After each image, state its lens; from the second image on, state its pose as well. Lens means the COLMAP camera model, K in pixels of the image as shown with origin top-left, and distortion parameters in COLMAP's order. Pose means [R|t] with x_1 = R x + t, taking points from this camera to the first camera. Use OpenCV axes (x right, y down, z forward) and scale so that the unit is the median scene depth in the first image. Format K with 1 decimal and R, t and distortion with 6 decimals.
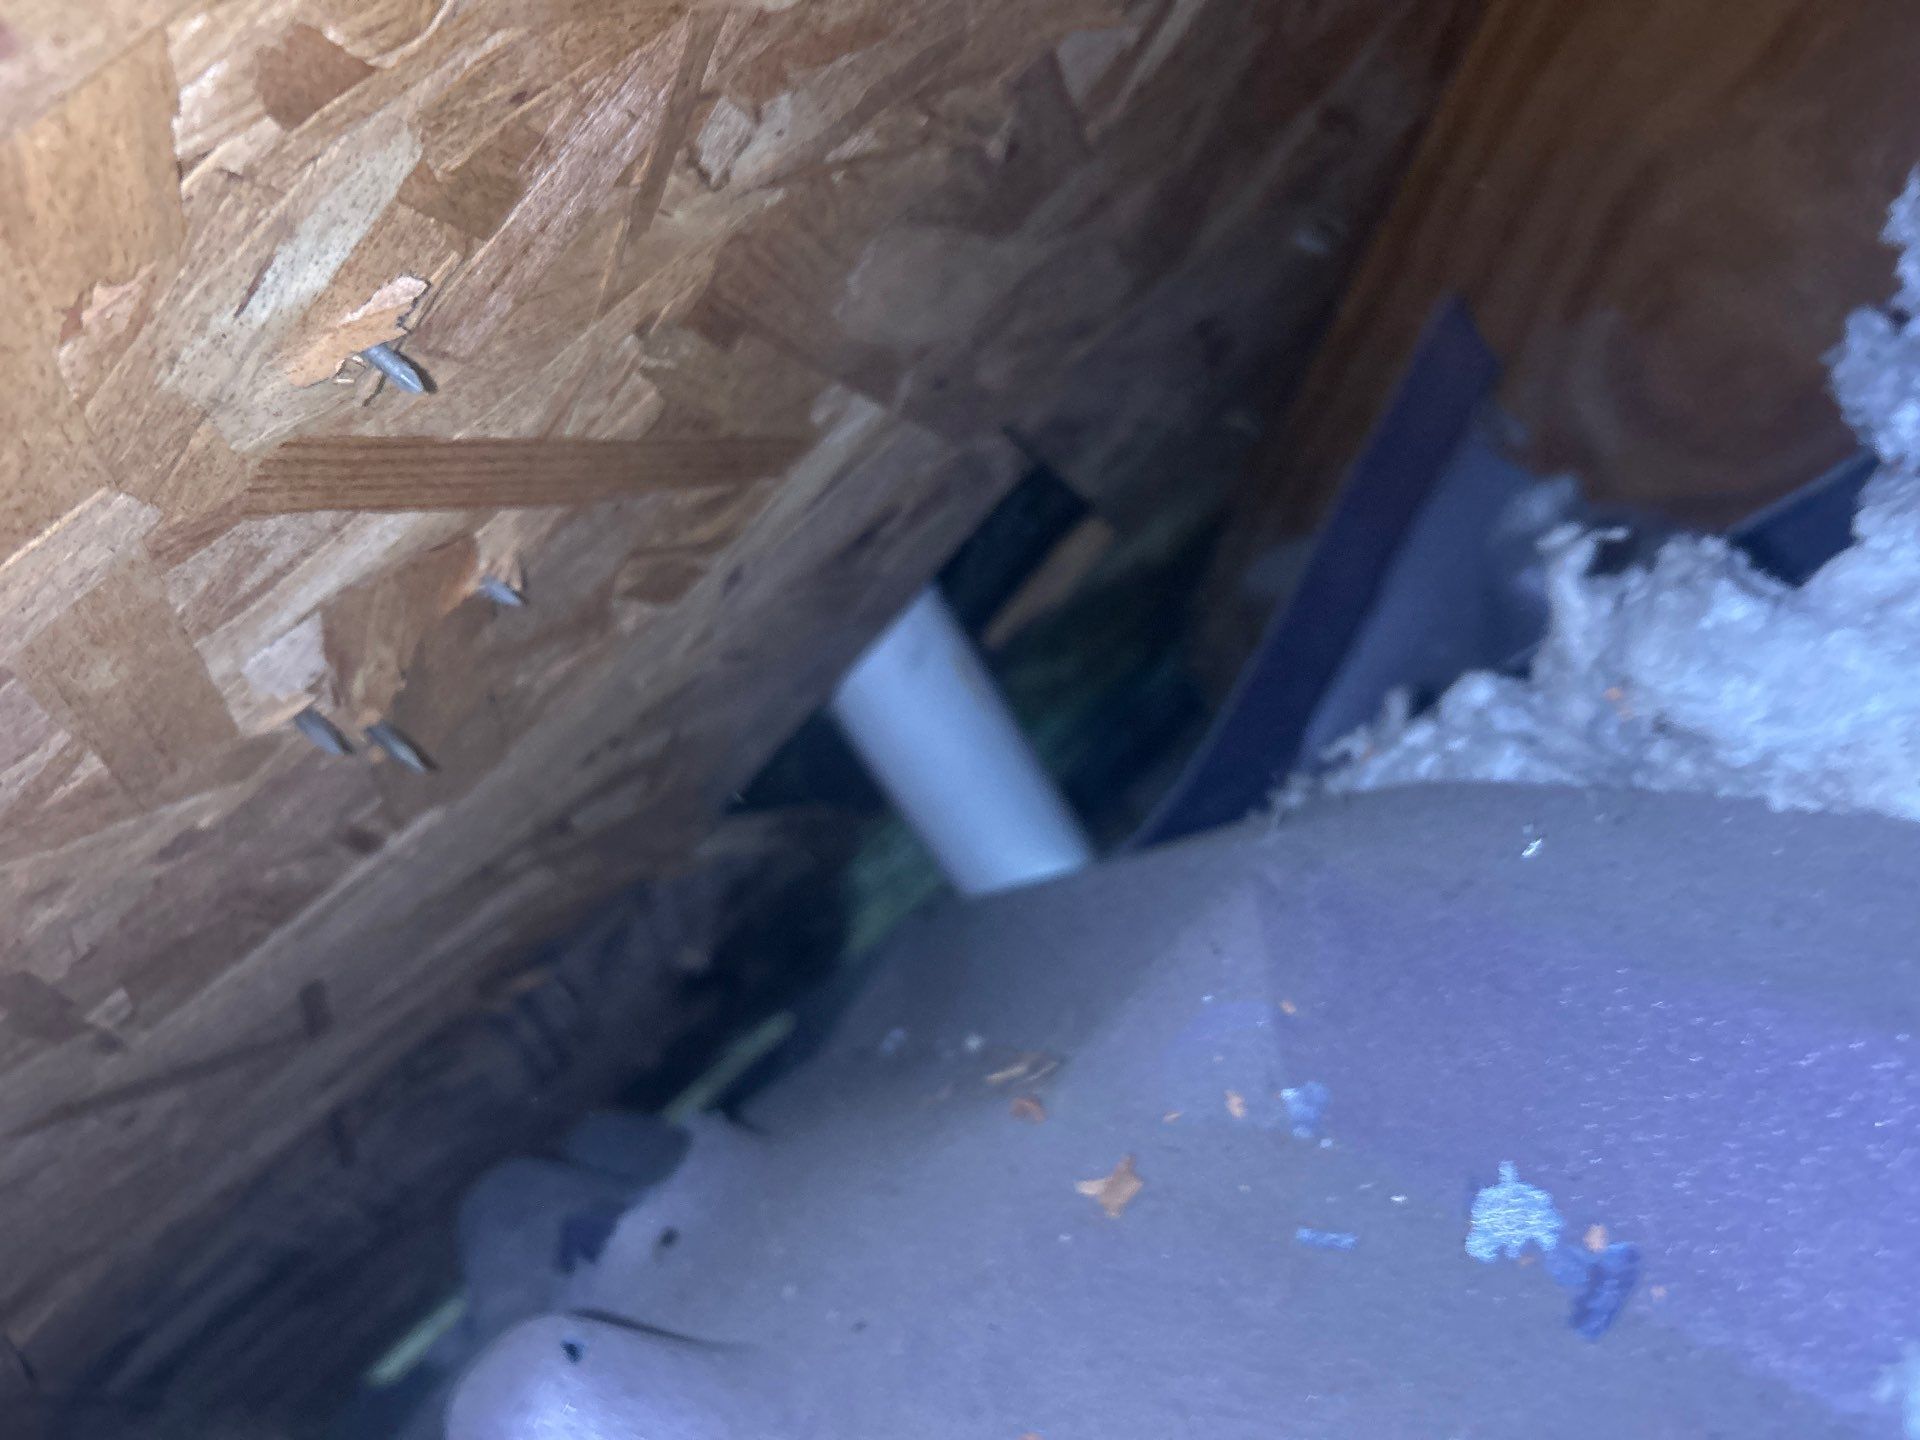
lens RADIAL K [[1465.6, 0, 974.4], [0, 1465.6, 738.9], [0, 0, 1]] dist [0.038783, -0.047809]
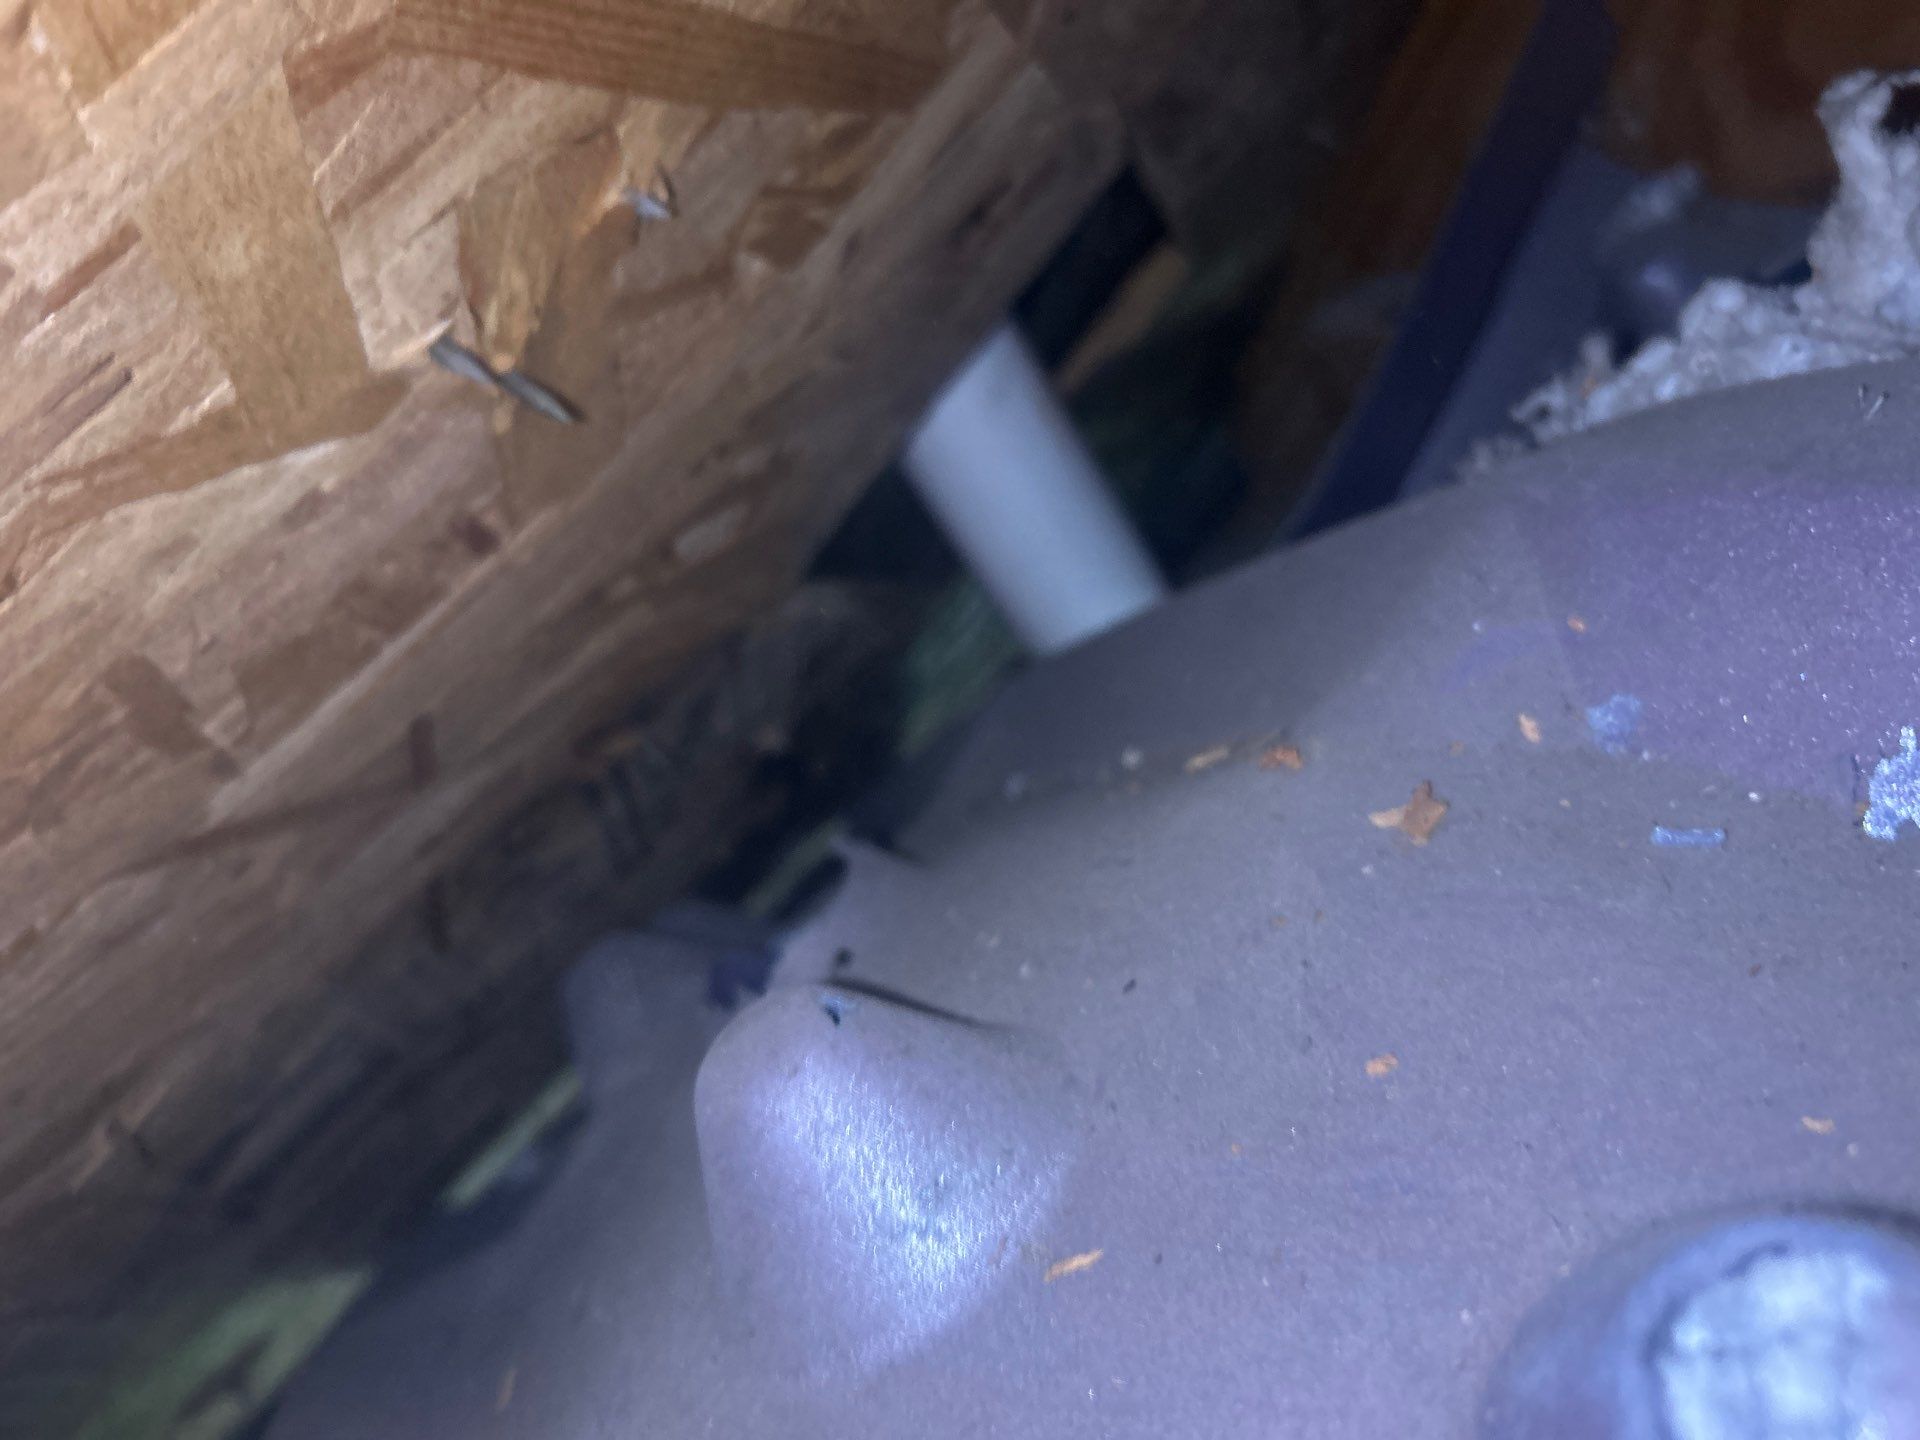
lens RADIAL K [[1474.2, 0, 943.8], [0, 1474.2, 726.0], [0, 0, 1]] dist [0.006563, 0.003477]
pose [[0.998574, -0.052493, 0.009726, -0.159895], [0.051661, 0.996071, 0.071932, 0.143499], [-0.013464, -0.071327, 0.997362, 0.101141]]
